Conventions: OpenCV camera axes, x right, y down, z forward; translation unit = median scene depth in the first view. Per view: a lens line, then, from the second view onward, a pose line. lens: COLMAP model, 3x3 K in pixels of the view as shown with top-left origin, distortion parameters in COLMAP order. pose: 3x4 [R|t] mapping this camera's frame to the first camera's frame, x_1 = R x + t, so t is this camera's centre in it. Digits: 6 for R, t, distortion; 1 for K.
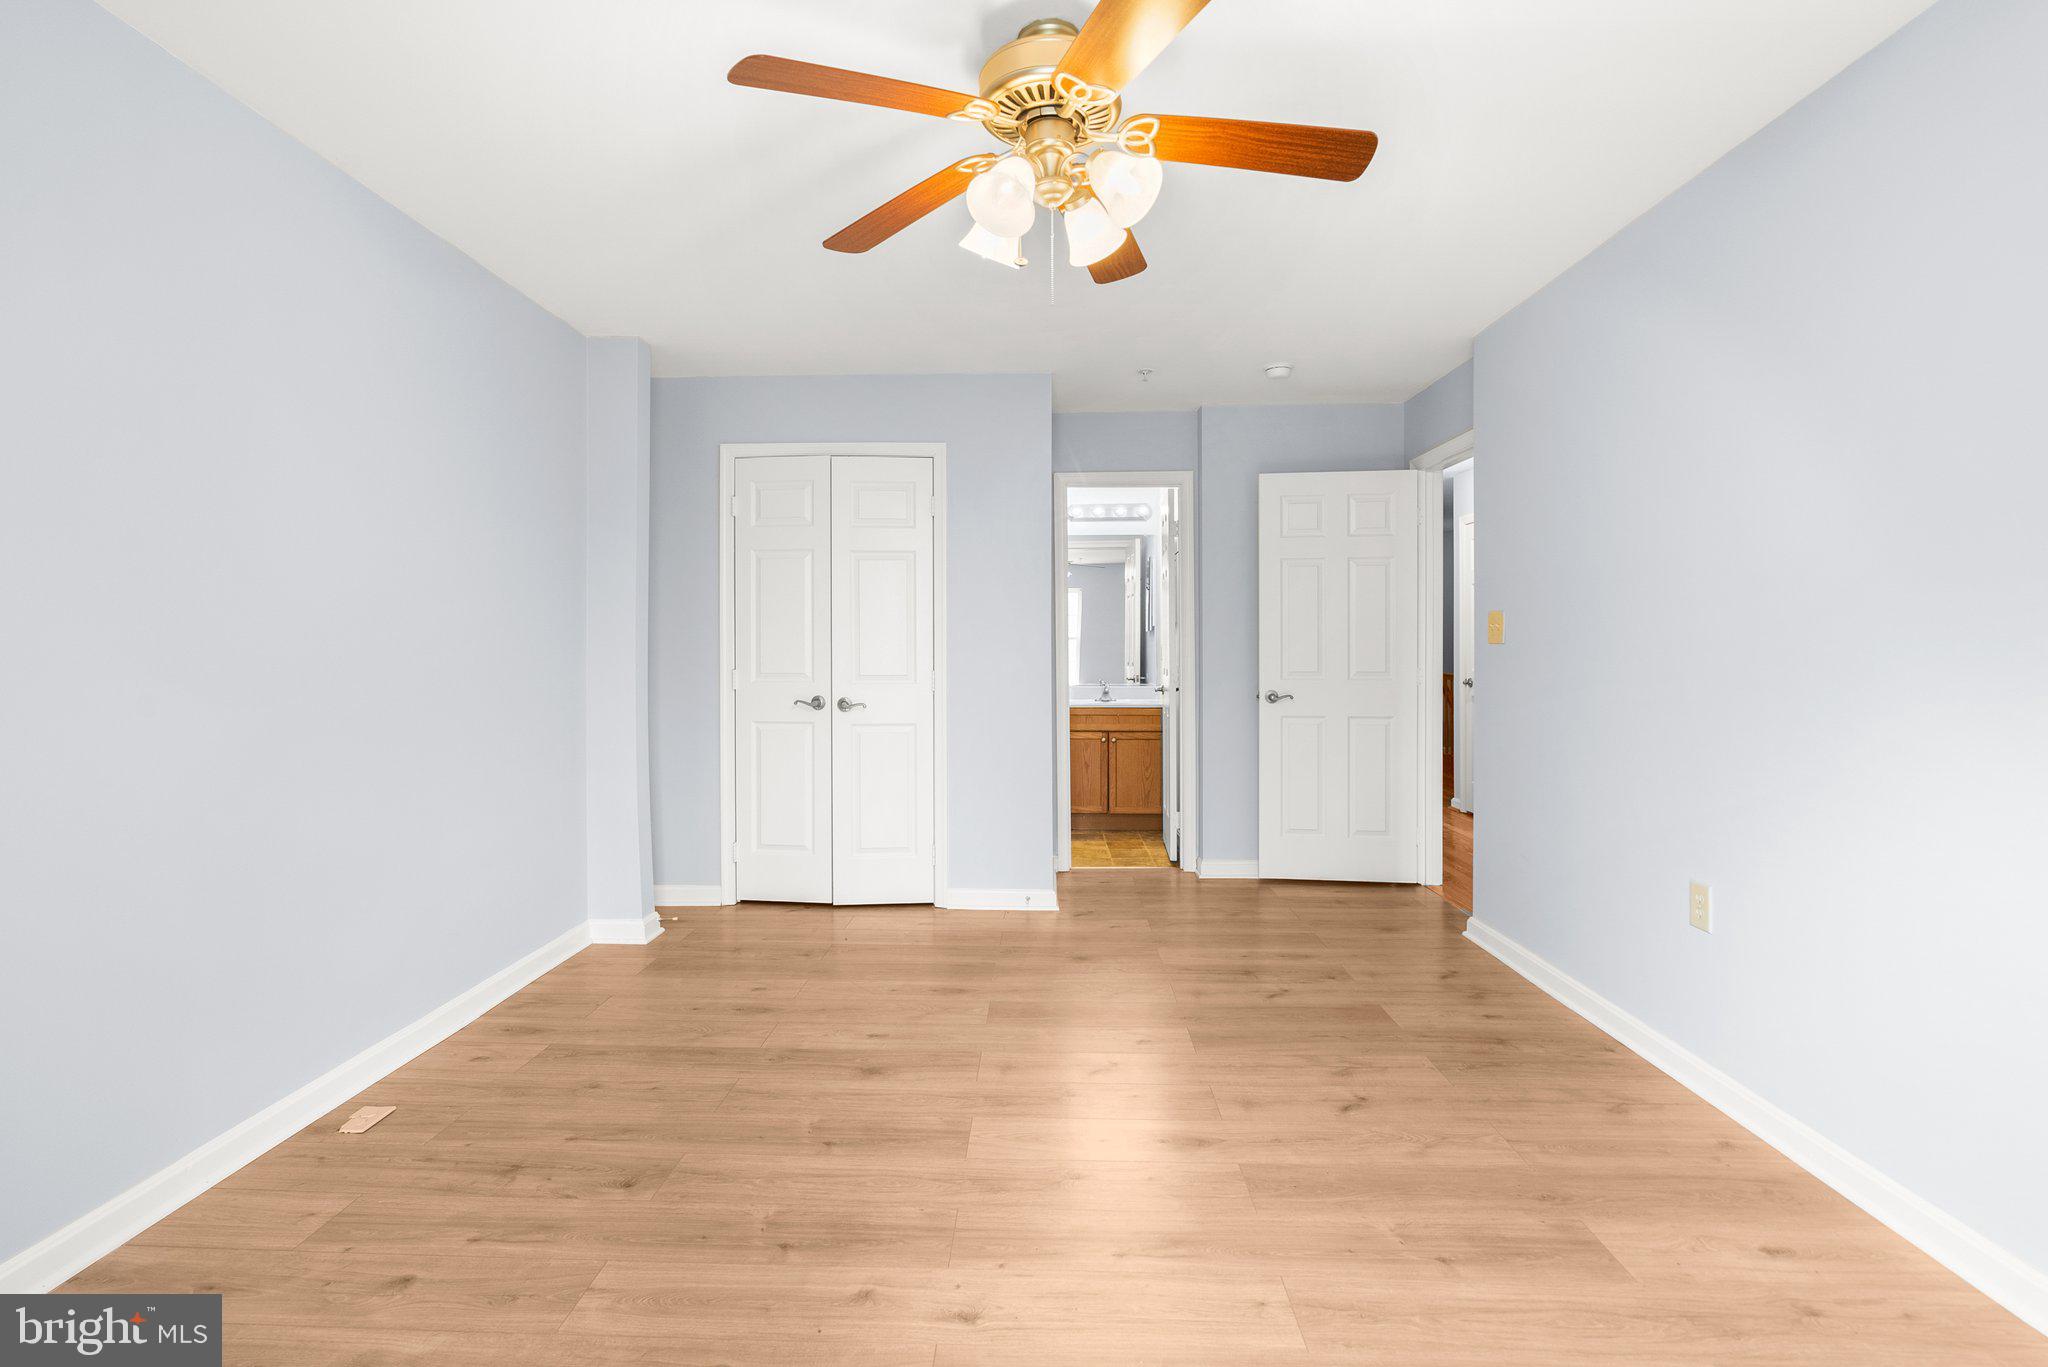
lens RADIAL K [[950.3, 0, 1009.7], [0, 950.3, 644.9], [0, 0, 1]] dist [-0.000351, 0.000716]
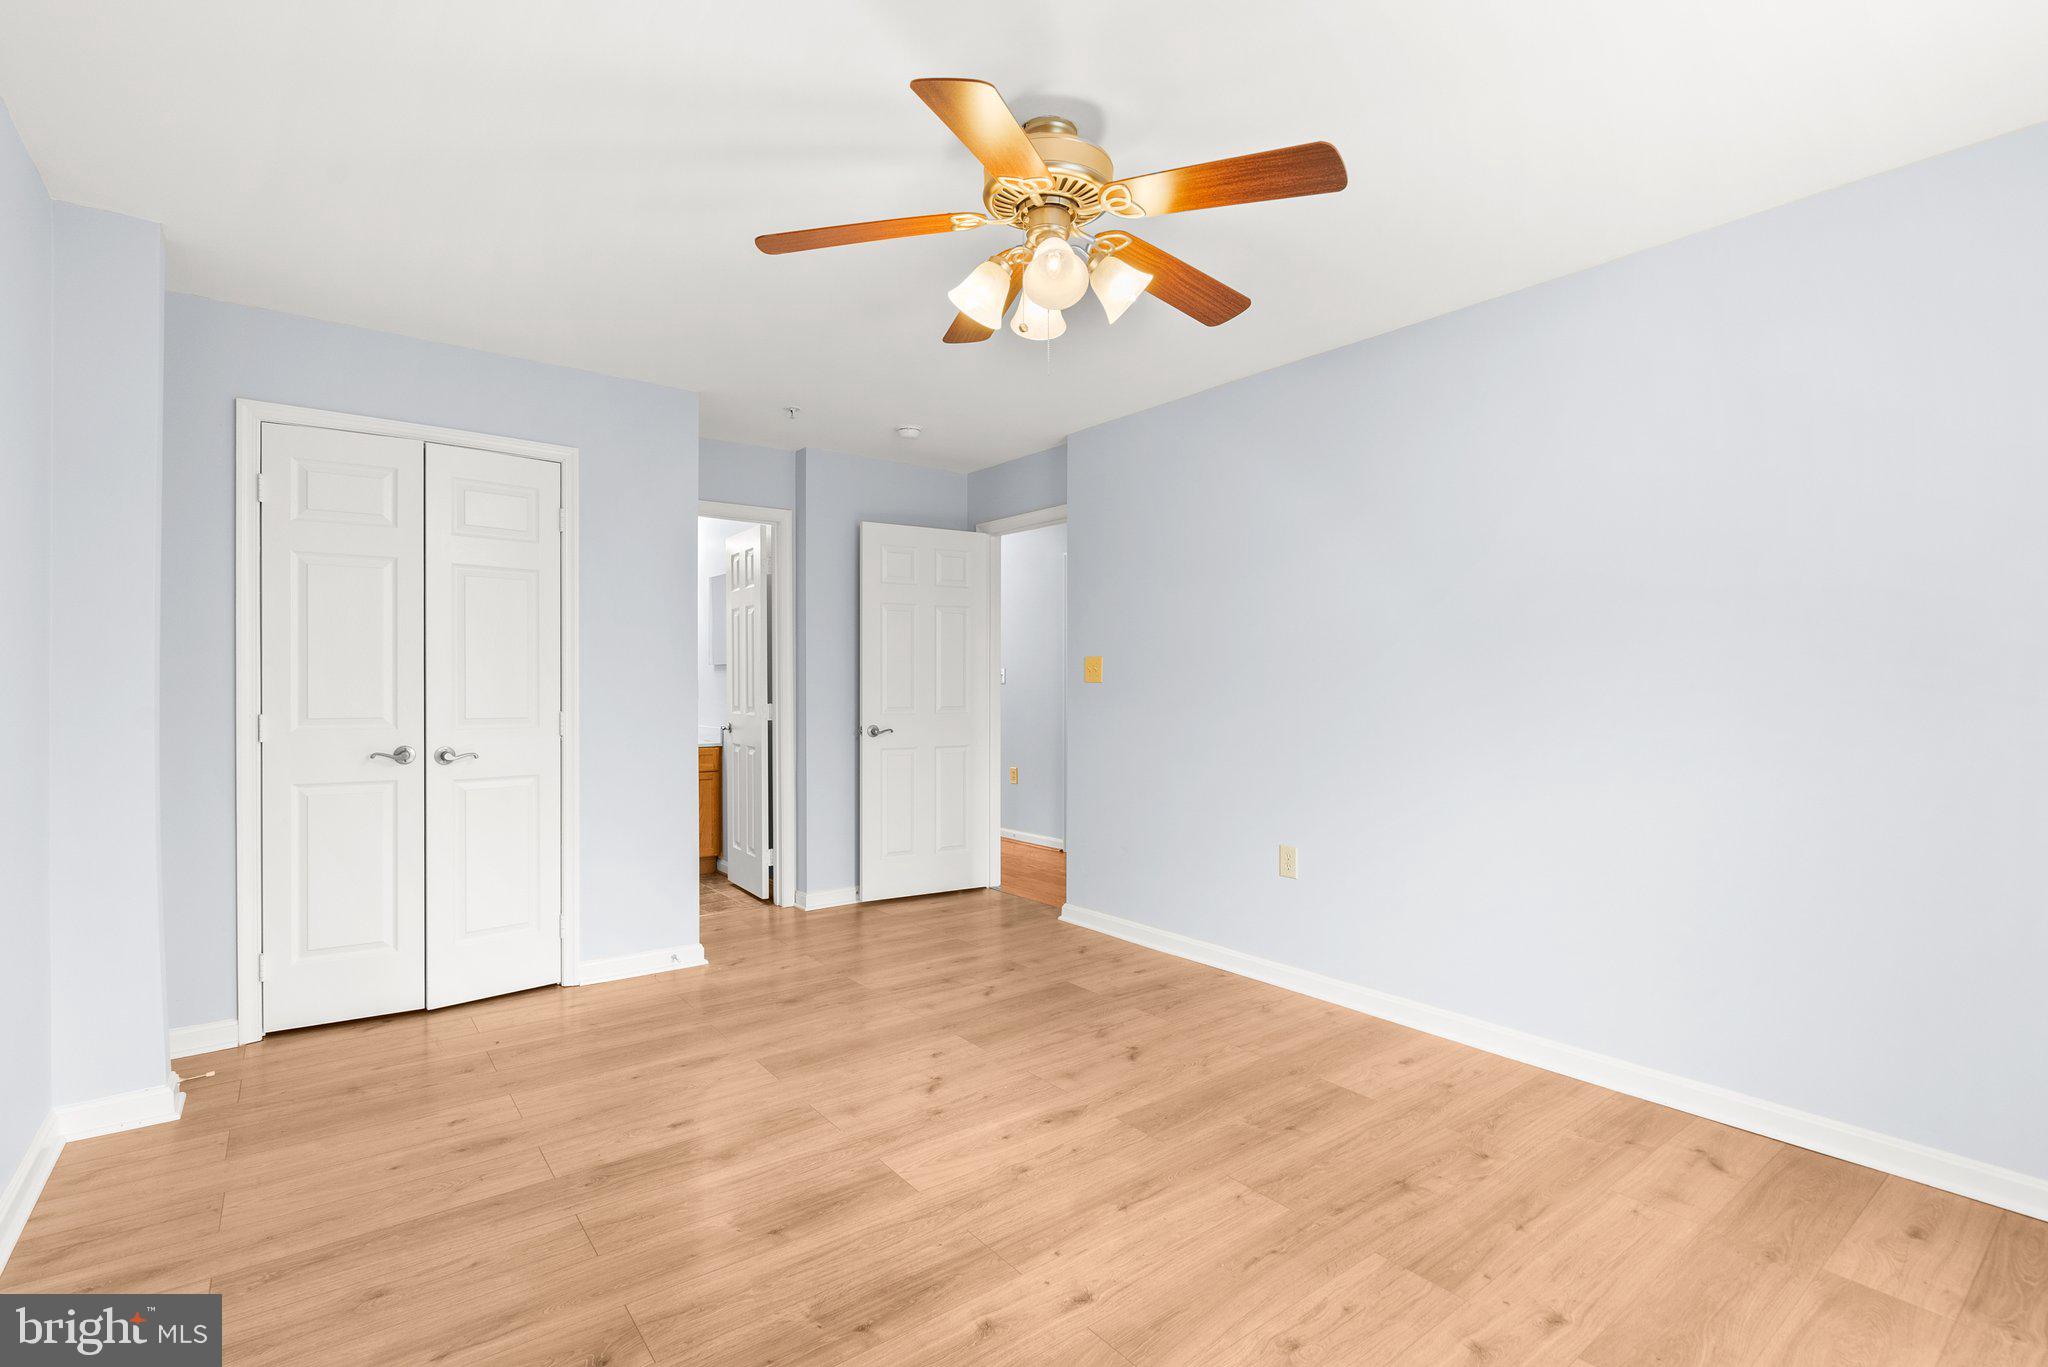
lens RADIAL K [[945.8, 0, 1019.9], [0, 945.8, 681.0], [0, 0, 1]] dist [-0.002656, 0.001322]
pose [[0.767138, 0.004736, 0.641465, -0.481925], [-0.004180, 0.999988, -0.002383, -0.000252], [-0.641469, -0.000853, 0.767149, 0.128327]]
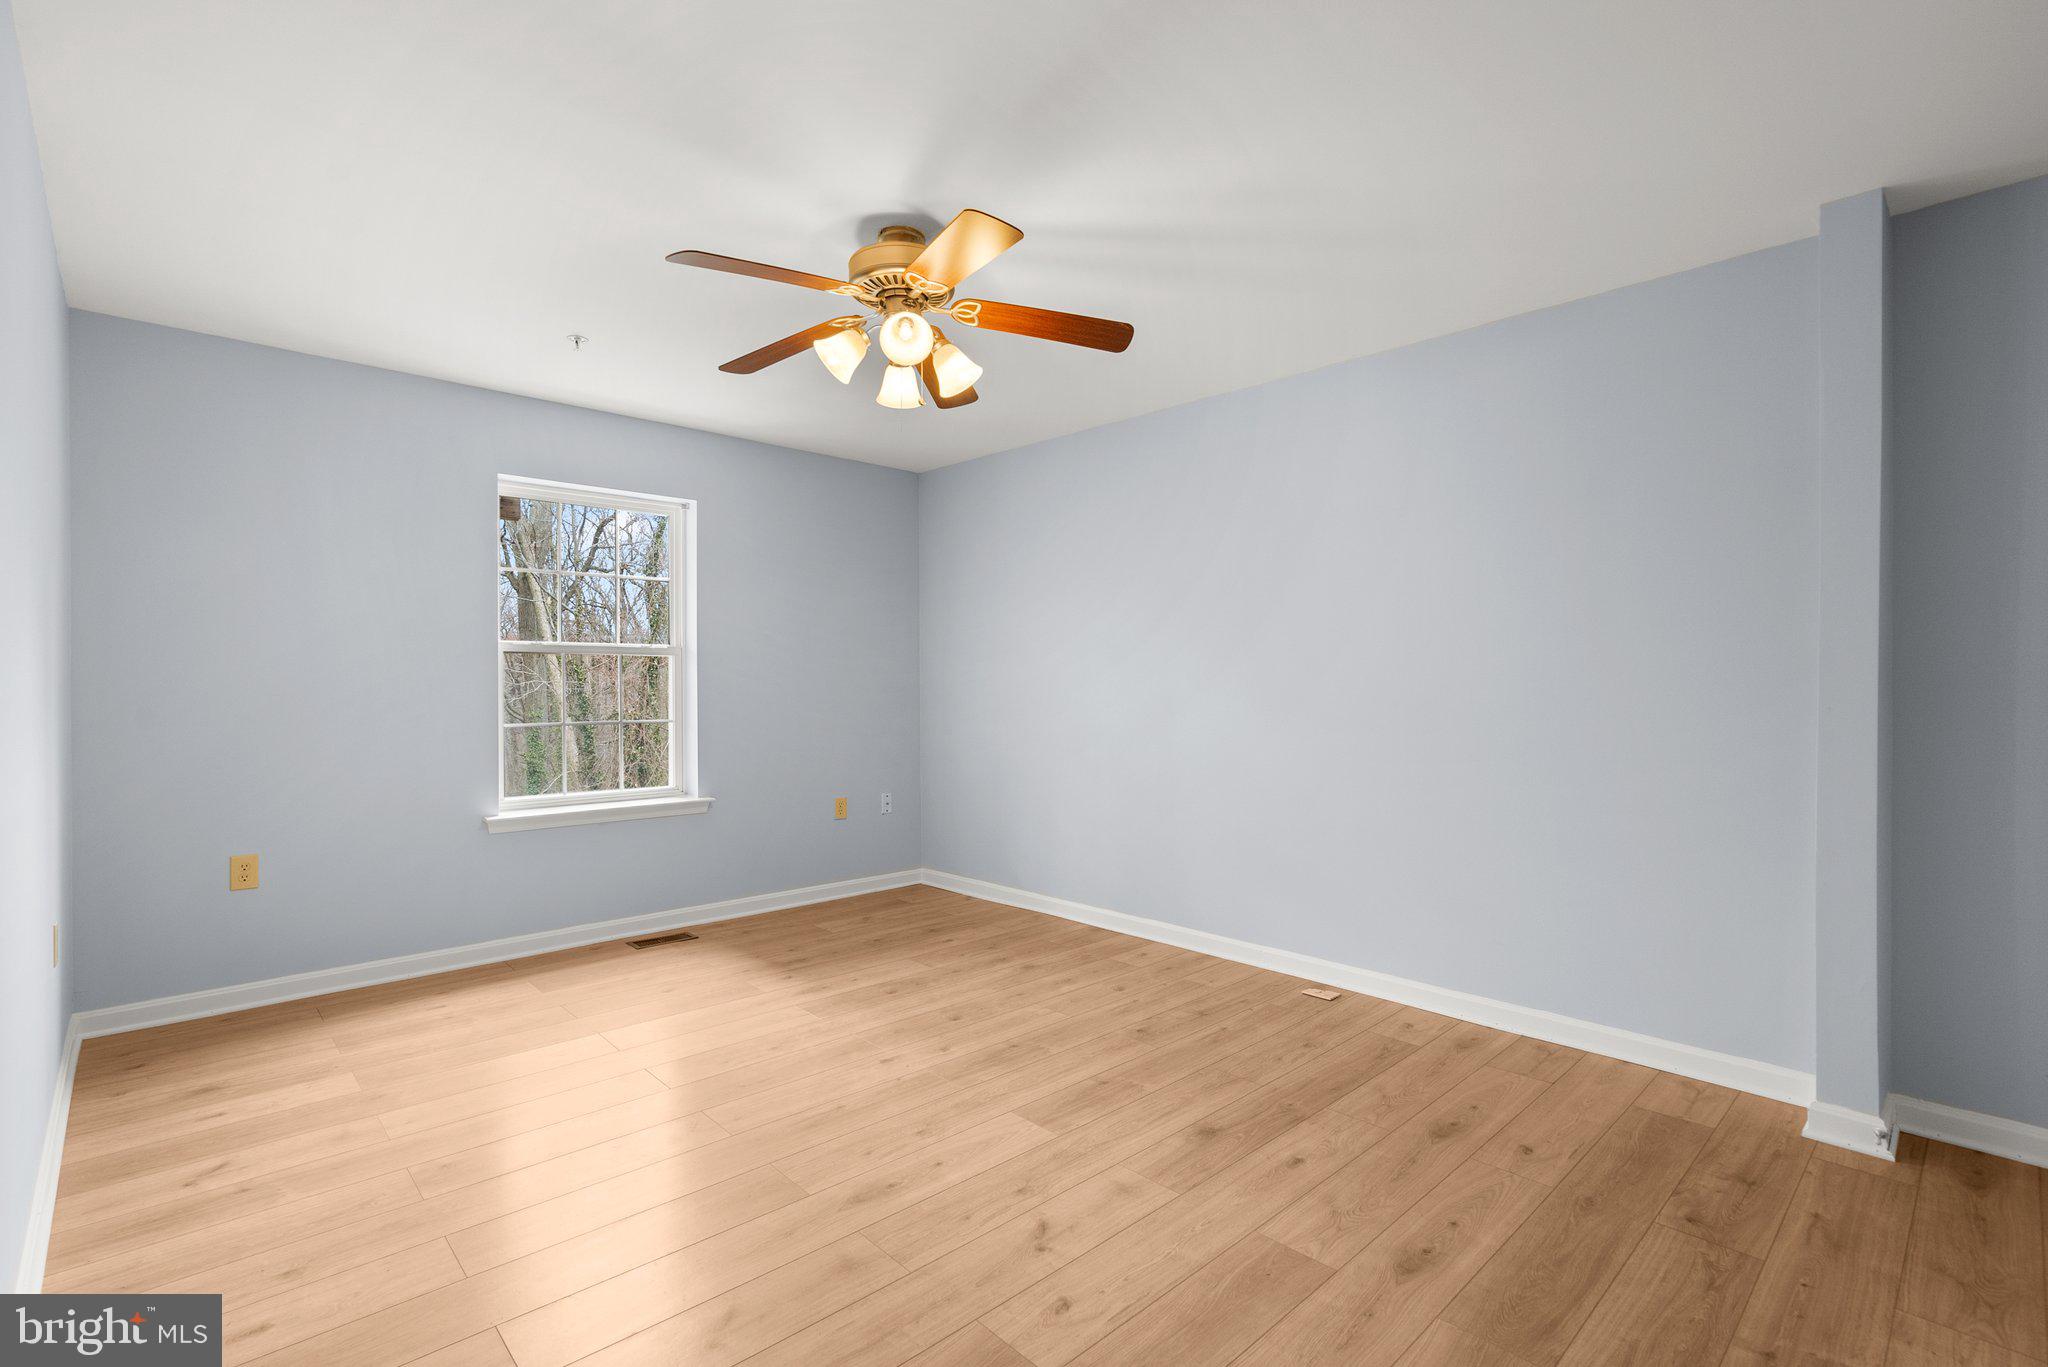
lens RADIAL K [[945.8, 0, 1019.9], [0, 945.8, 681.0], [0, 0, 1]] dist [-0.002656, 0.001322]
pose [[-0.702779, -0.001211, -0.711408, 0.625616], [0.002973, 0.999985, -0.004639, 0.003193], [0.711402, -0.005375, -0.702764, 1.459826]]
